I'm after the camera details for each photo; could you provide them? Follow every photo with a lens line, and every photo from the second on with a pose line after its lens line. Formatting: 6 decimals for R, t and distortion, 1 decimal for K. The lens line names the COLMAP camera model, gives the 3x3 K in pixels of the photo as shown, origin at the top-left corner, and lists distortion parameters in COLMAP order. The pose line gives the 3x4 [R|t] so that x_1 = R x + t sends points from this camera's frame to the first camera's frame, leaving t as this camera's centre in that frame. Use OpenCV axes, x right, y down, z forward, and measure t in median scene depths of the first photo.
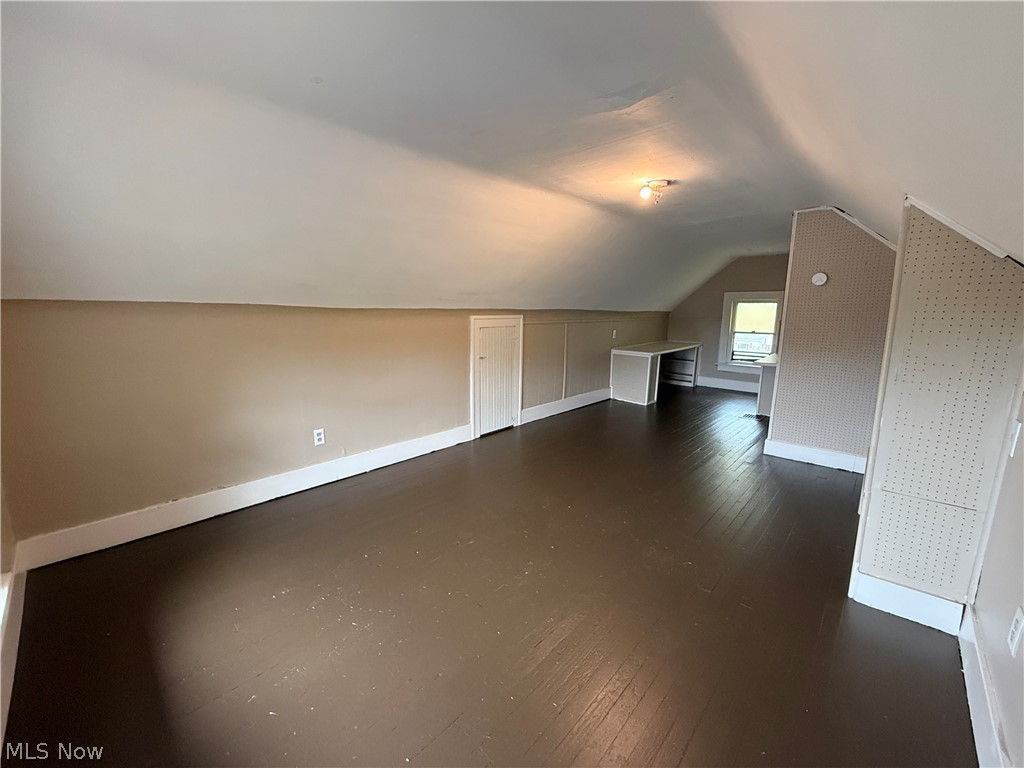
lens RADIAL K [[408.3, 0, 508.7], [0, 408.3, 385.2], [0, 0, 1]] dist [-0.001990, 0.000338]
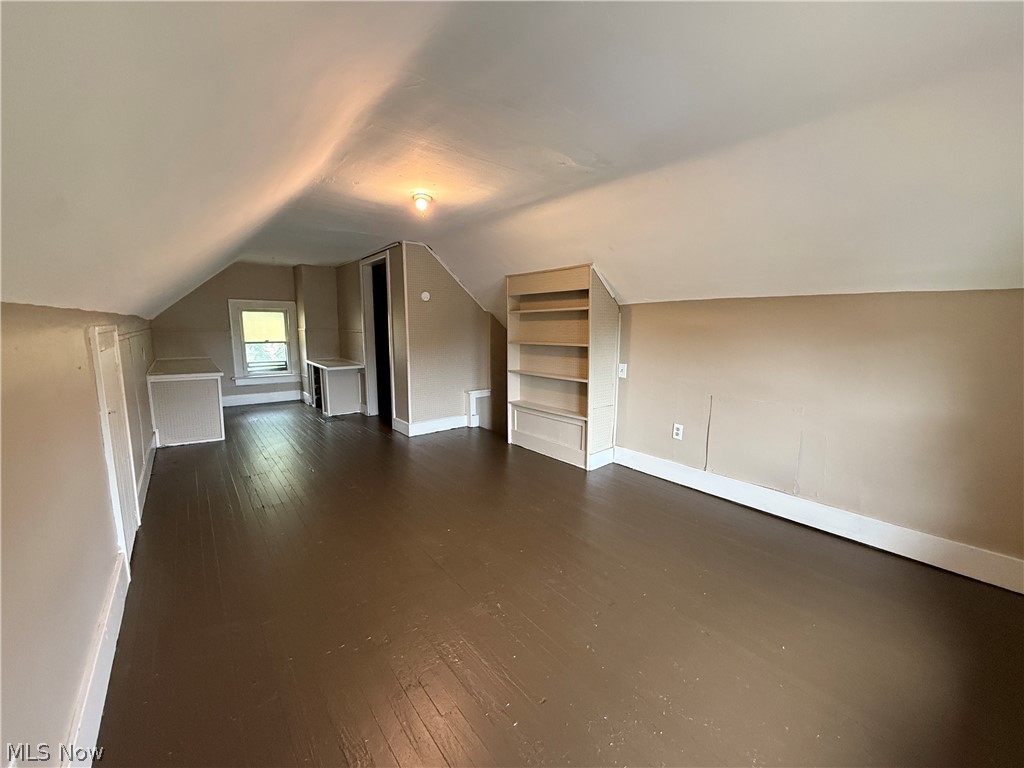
lens RADIAL K [[408.3, 0, 508.7], [0, 408.3, 385.2], [0, 0, 1]] dist [-0.001990, 0.000338]
pose [[0.154241, -0.153549, 0.976029, -0.267813], [0.171883, 0.976957, 0.126533, -0.050100], [-0.972968, 0.148246, 0.177080, 0.268940]]
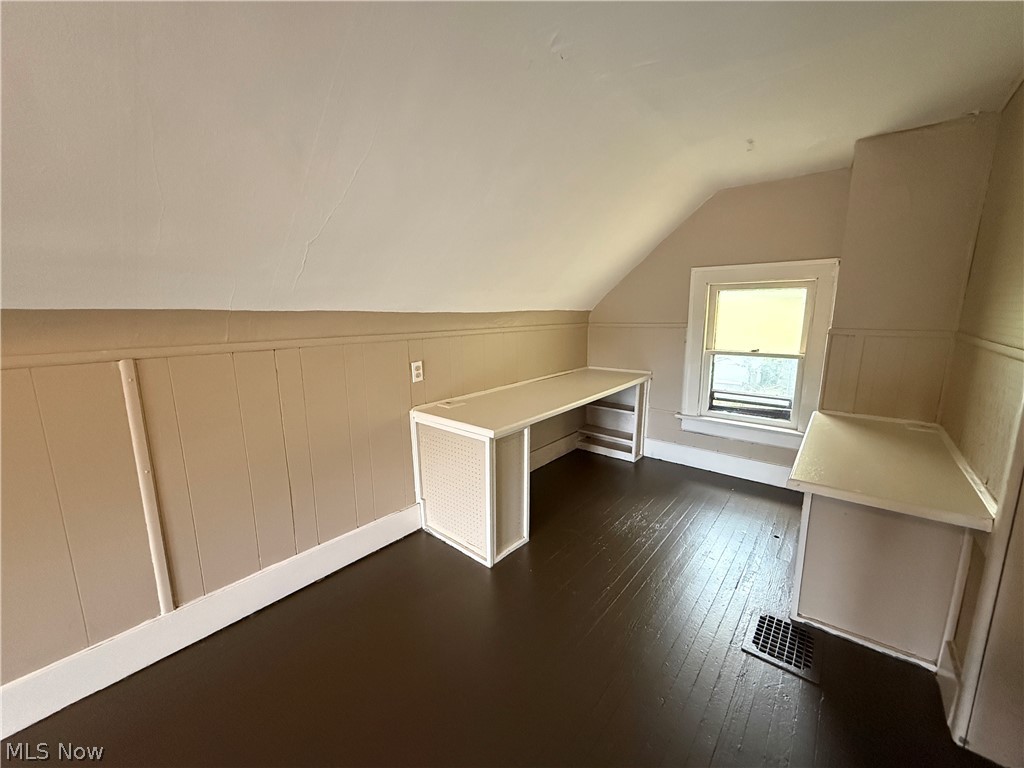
lens RADIAL K [[410.2, 0, 509.9], [0, 410.2, 383.6], [0, 0, 1]] dist [-0.002130, -0.000003]
pose [[0.998271, -0.025821, 0.052802, 0.287321], [0.026025, 0.999656, -0.003184, -0.096845], [-0.052702, 0.004553, 0.998600, 0.531497]]
